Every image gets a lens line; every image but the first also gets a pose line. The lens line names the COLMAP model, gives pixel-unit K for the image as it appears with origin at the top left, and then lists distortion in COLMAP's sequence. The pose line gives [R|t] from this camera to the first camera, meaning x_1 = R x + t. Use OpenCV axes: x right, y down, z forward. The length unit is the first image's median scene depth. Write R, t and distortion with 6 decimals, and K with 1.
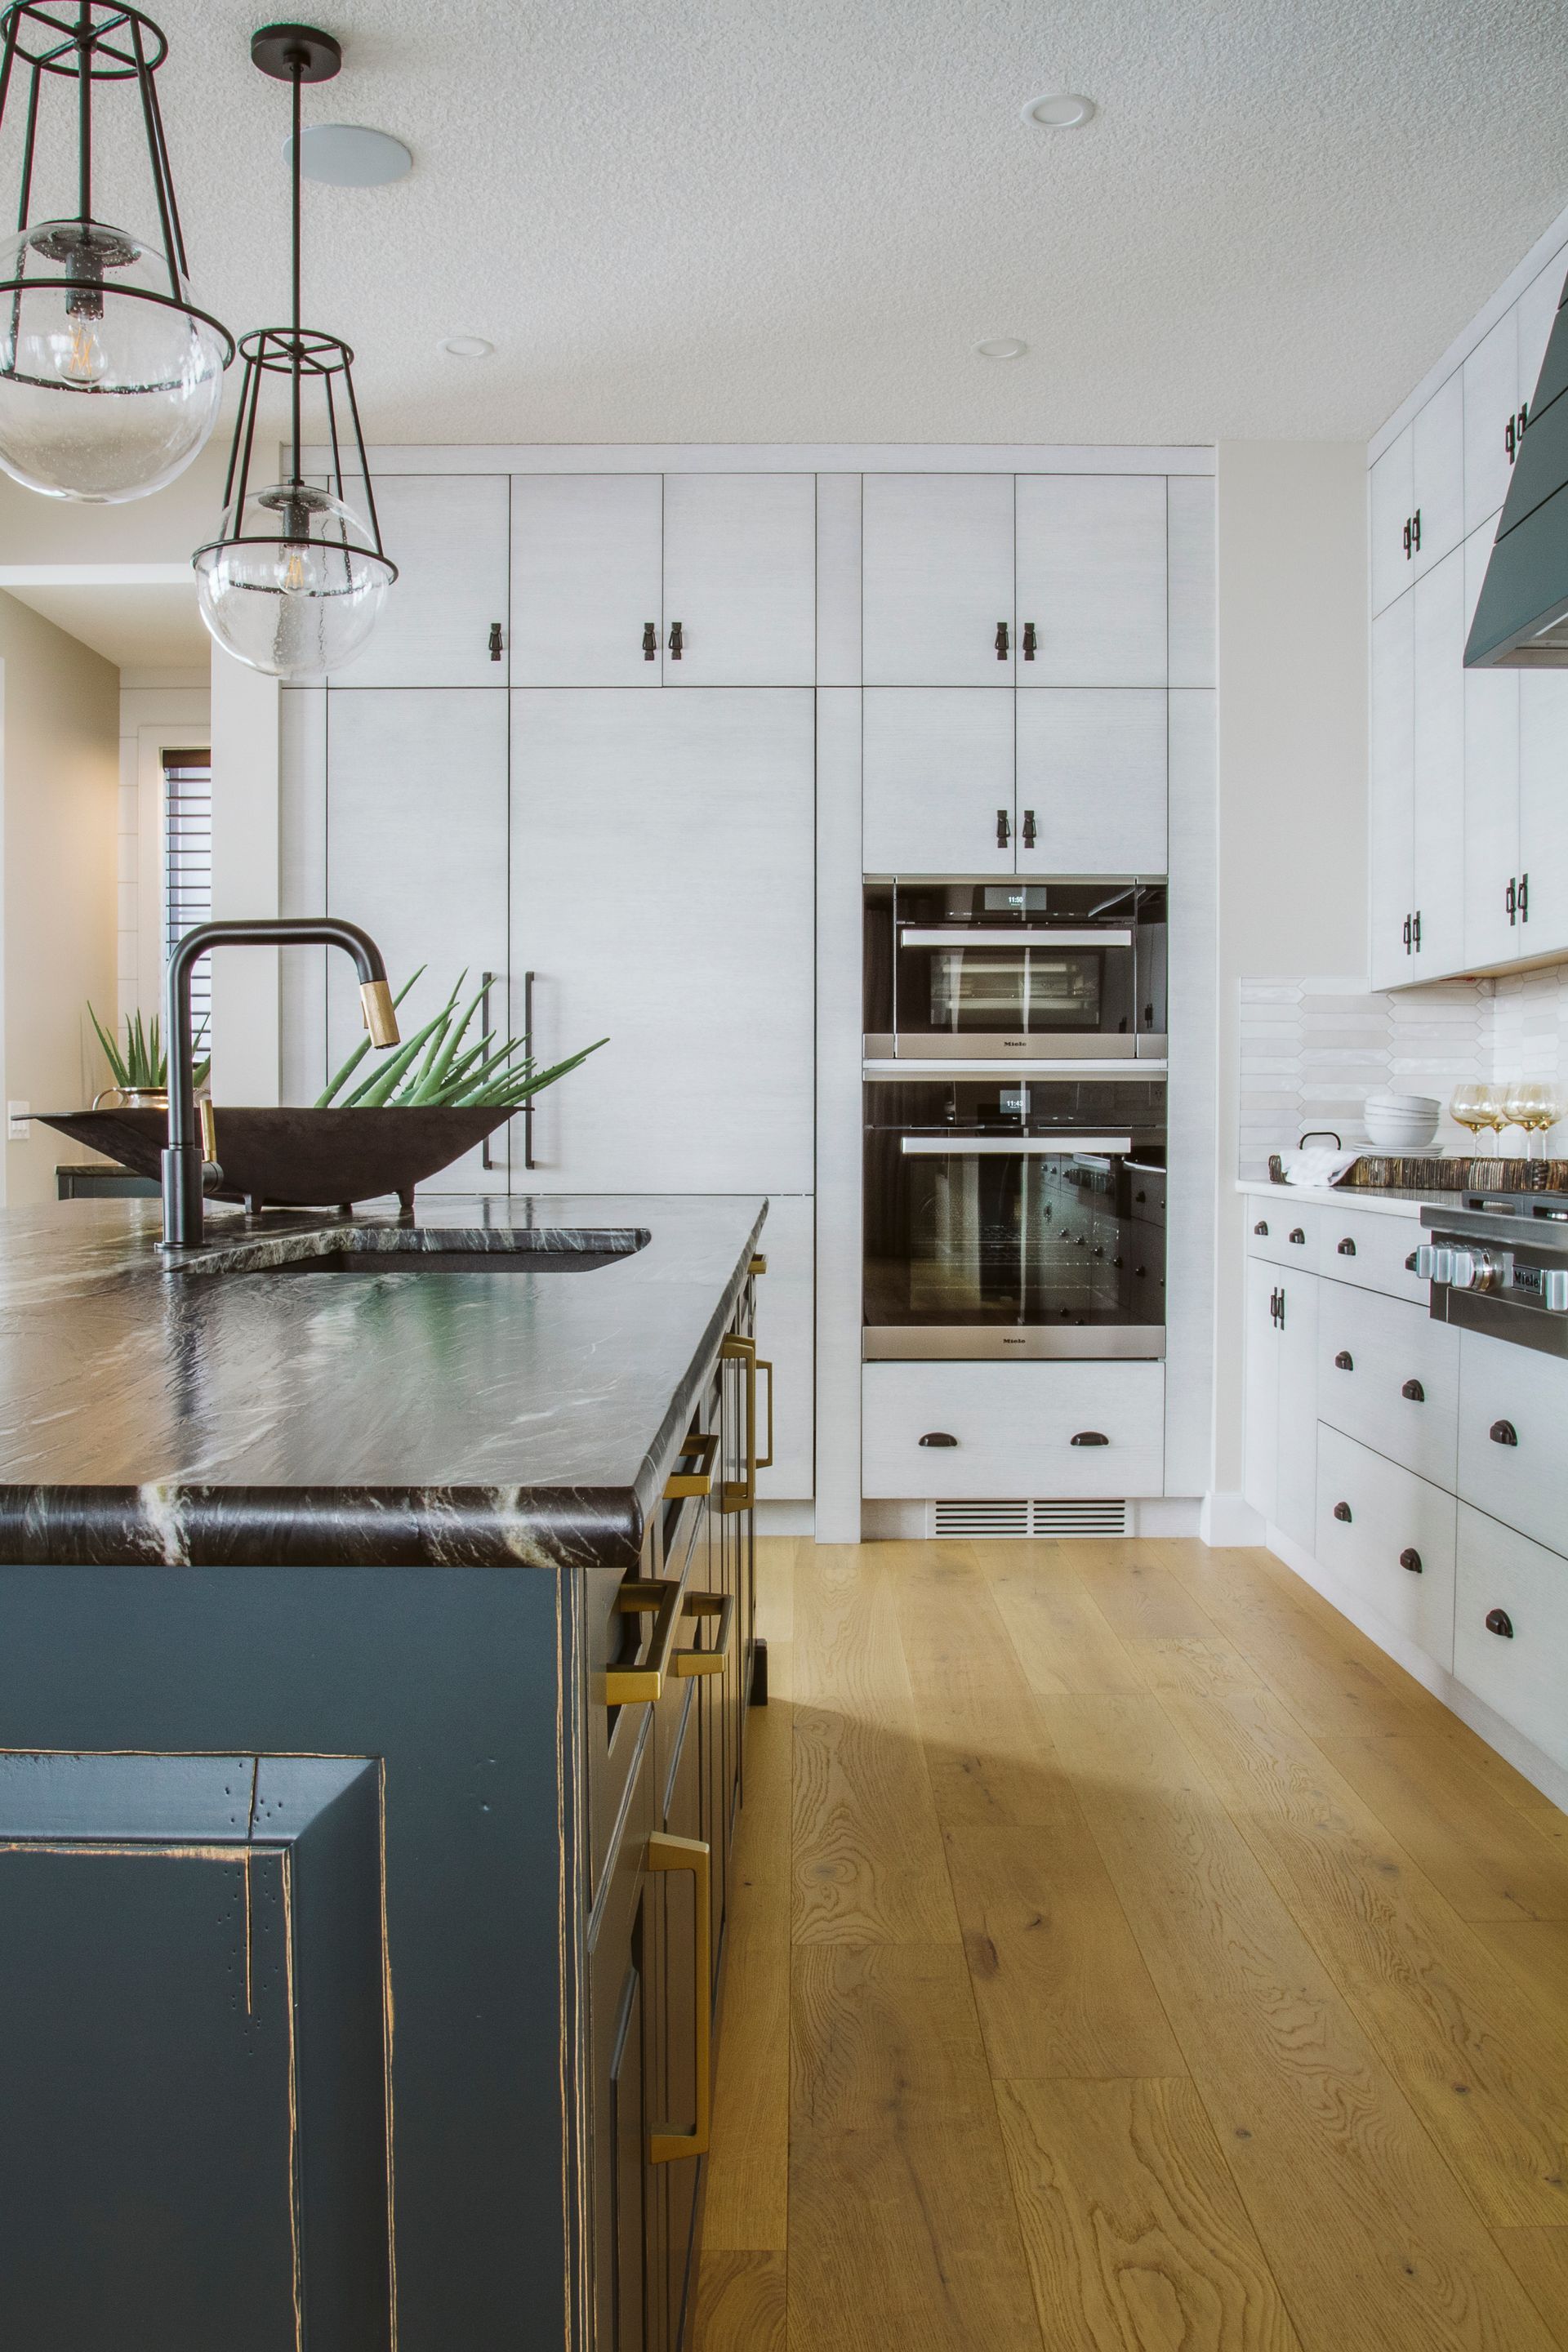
lens RADIAL K [[1979.7, 0, 794.6], [0, 1979.7, 1199.0], [0, 0, 1]] dist [-0.096865, 0.066077]
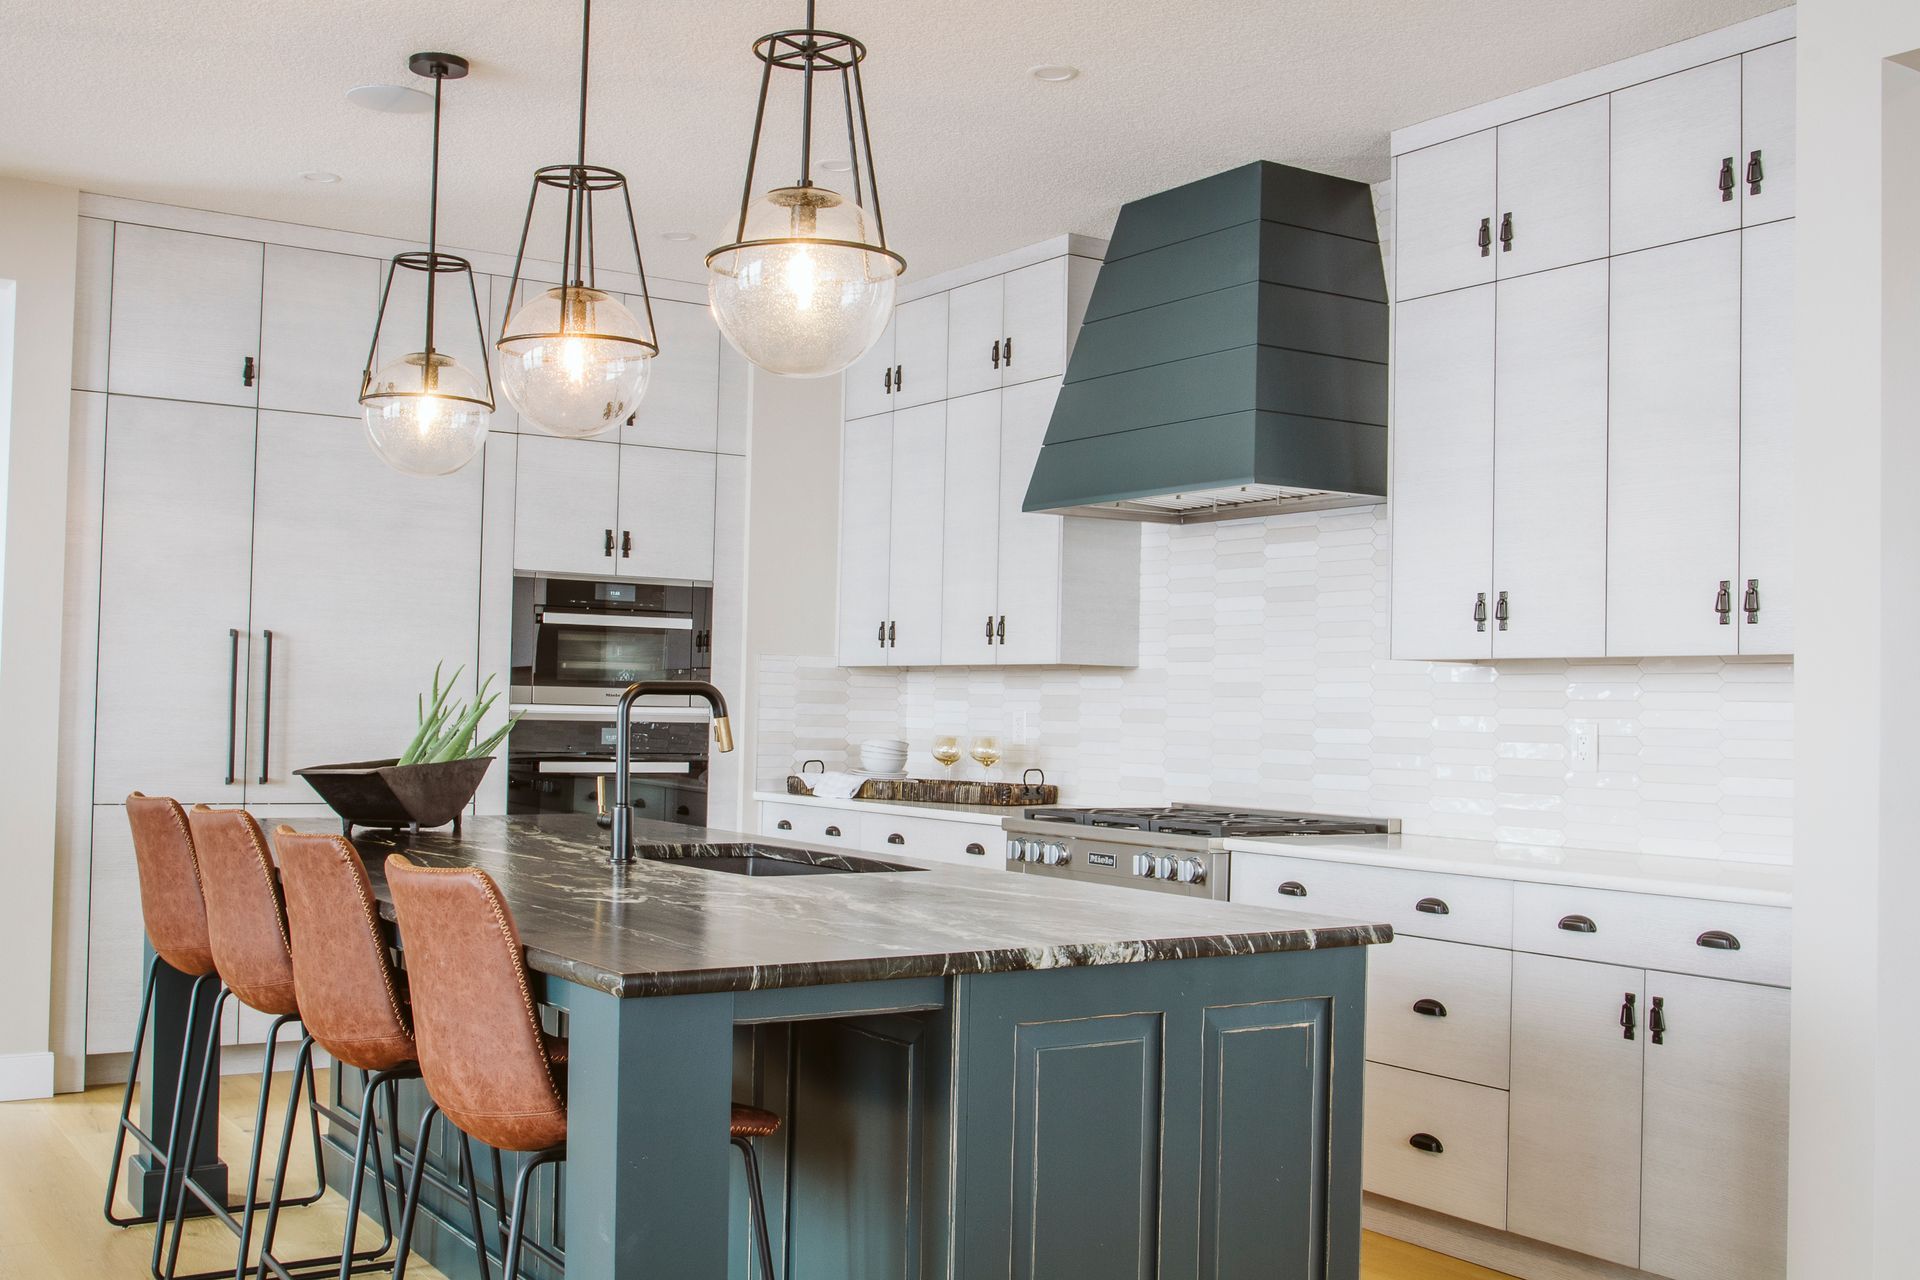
lens RADIAL K [[1938.3, 0, 917.2], [0, 1938.3, 665.8], [0, 0, 1]] dist [-0.068713, 0.006541]
pose [[0.838660, 0.030504, 0.543800, -0.462328], [-0.001989, 0.998595, -0.052948, -0.026966], [-0.544651, 0.043324, 0.837543, -0.278986]]
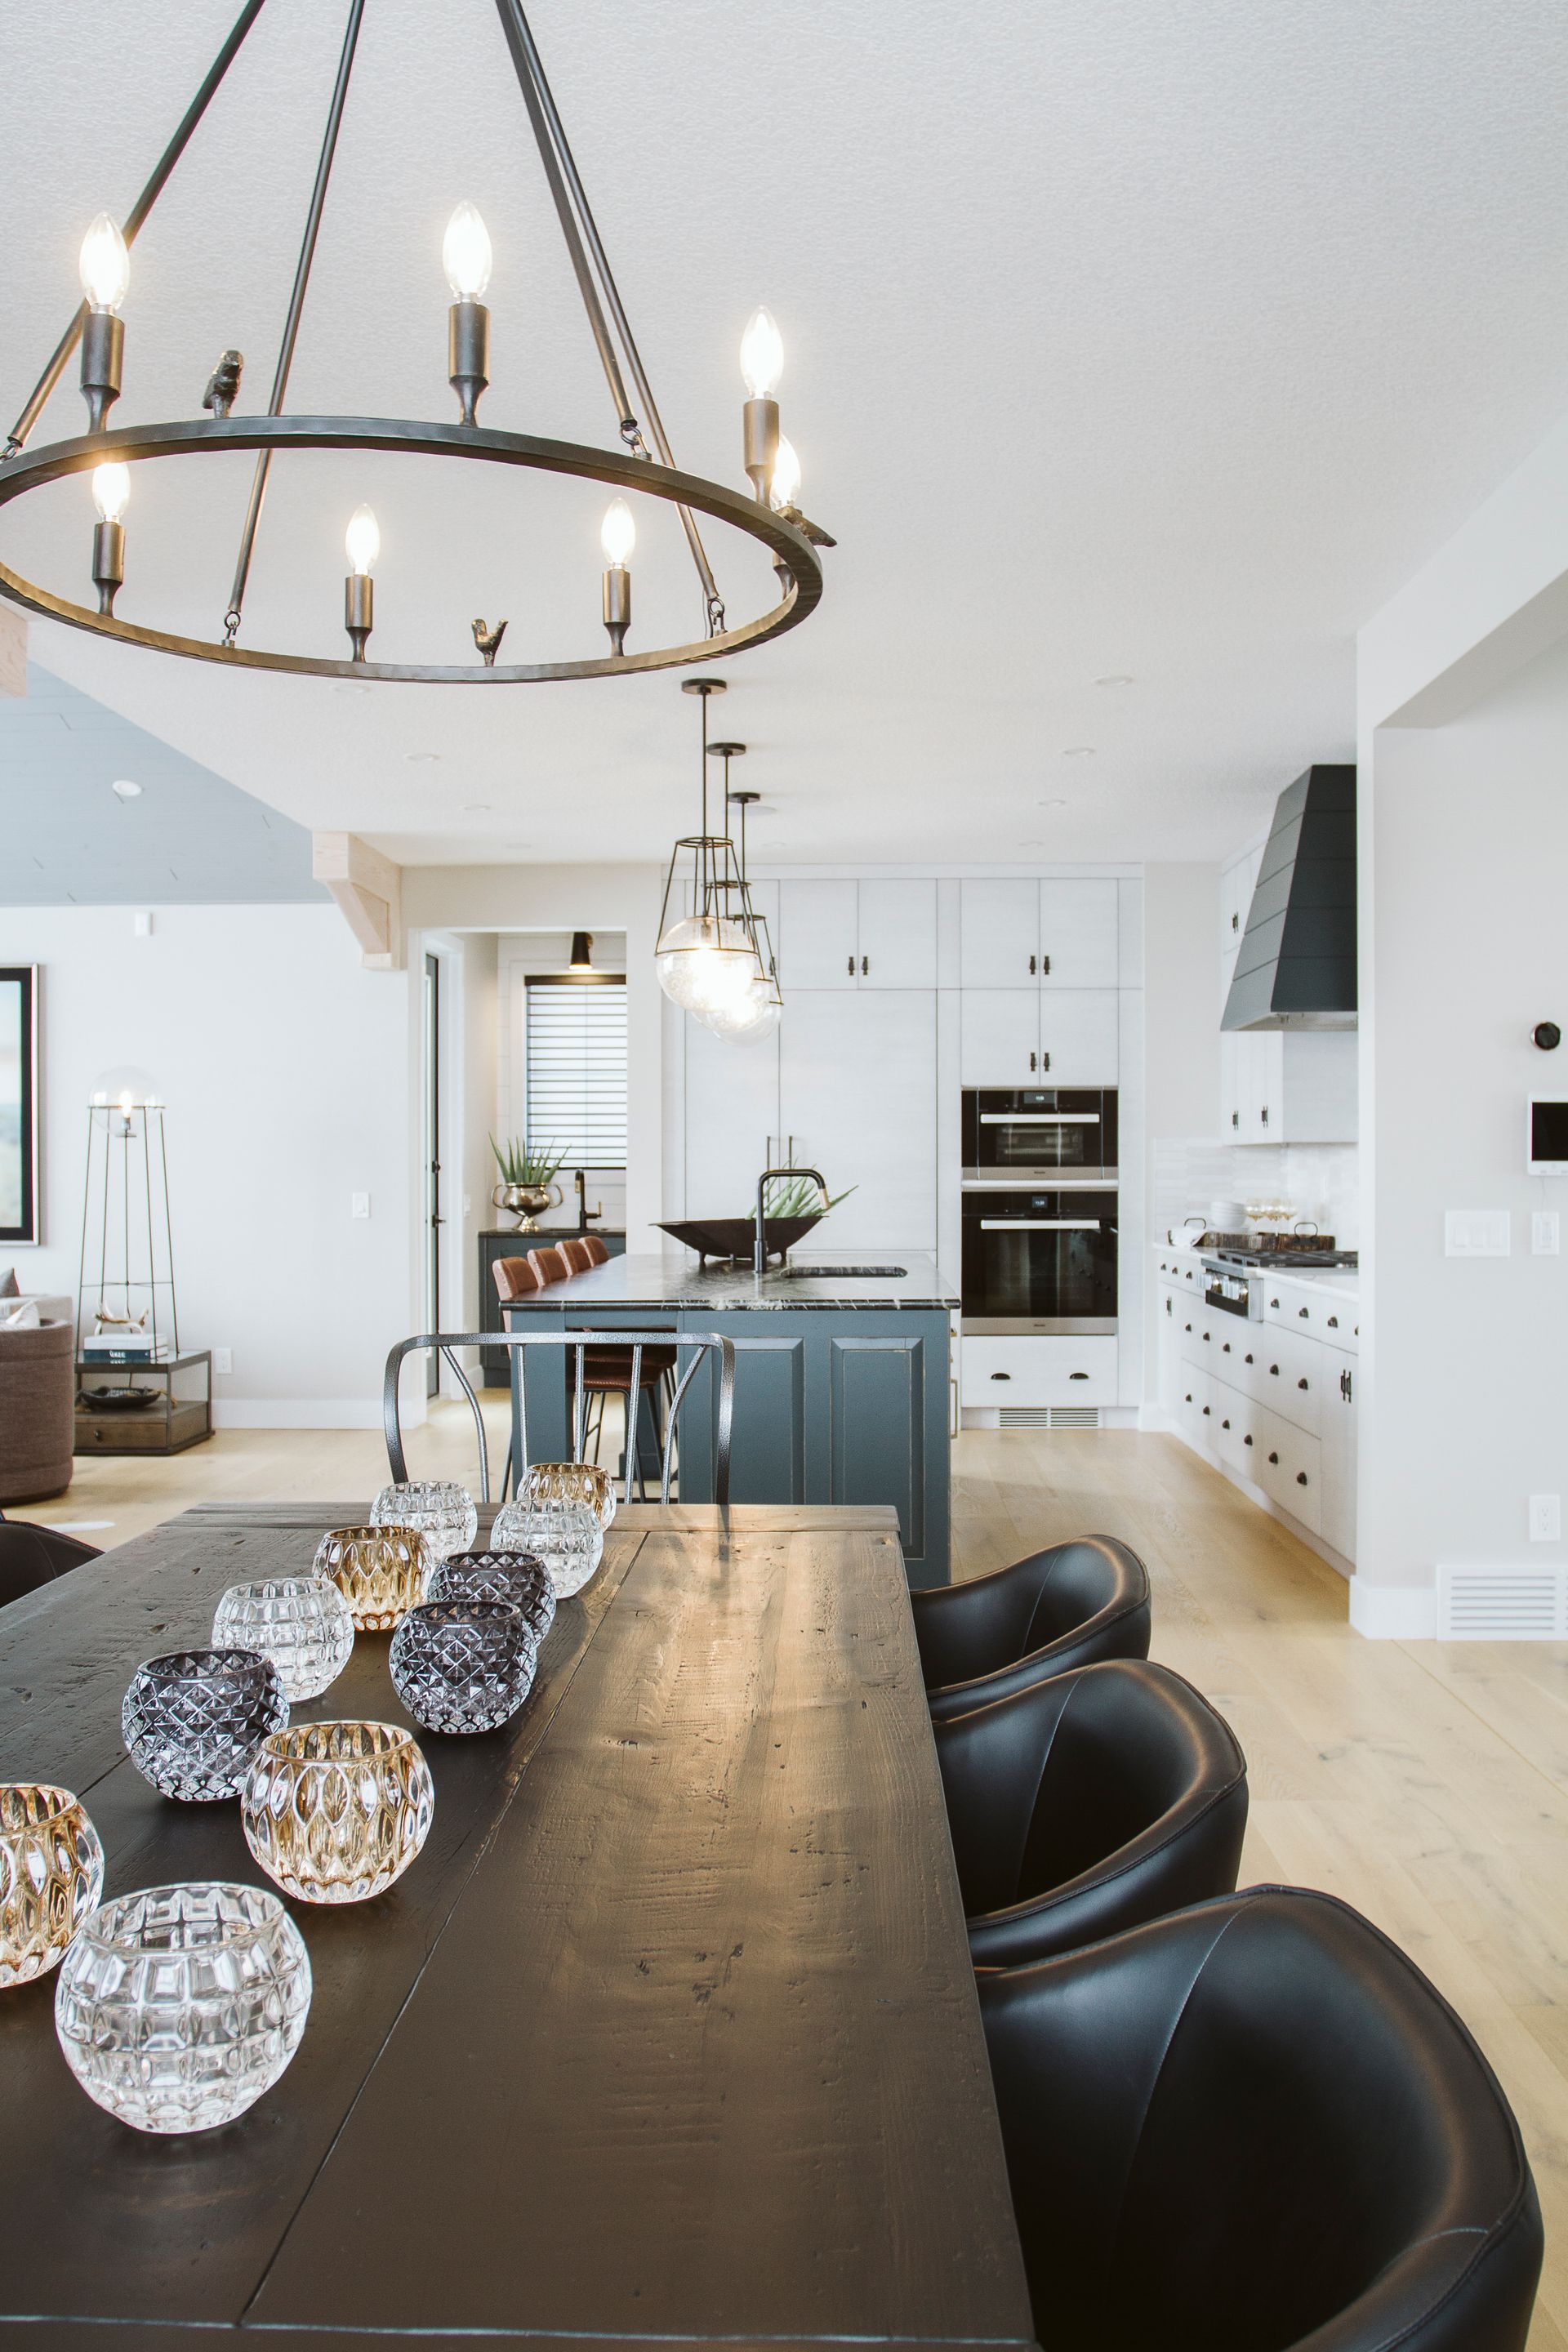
lens RADIAL K [[1985.5, 0, 802.1], [0, 1985.5, 1206.5], [0, 0, 1]] dist [-0.087650, 0.051296]
pose [[0.999611, -0.001477, -0.027859, -0.068490], [0.000989, 0.999846, -0.017499, -0.010947], [0.027881, 0.017465, 0.999459, -0.966021]]
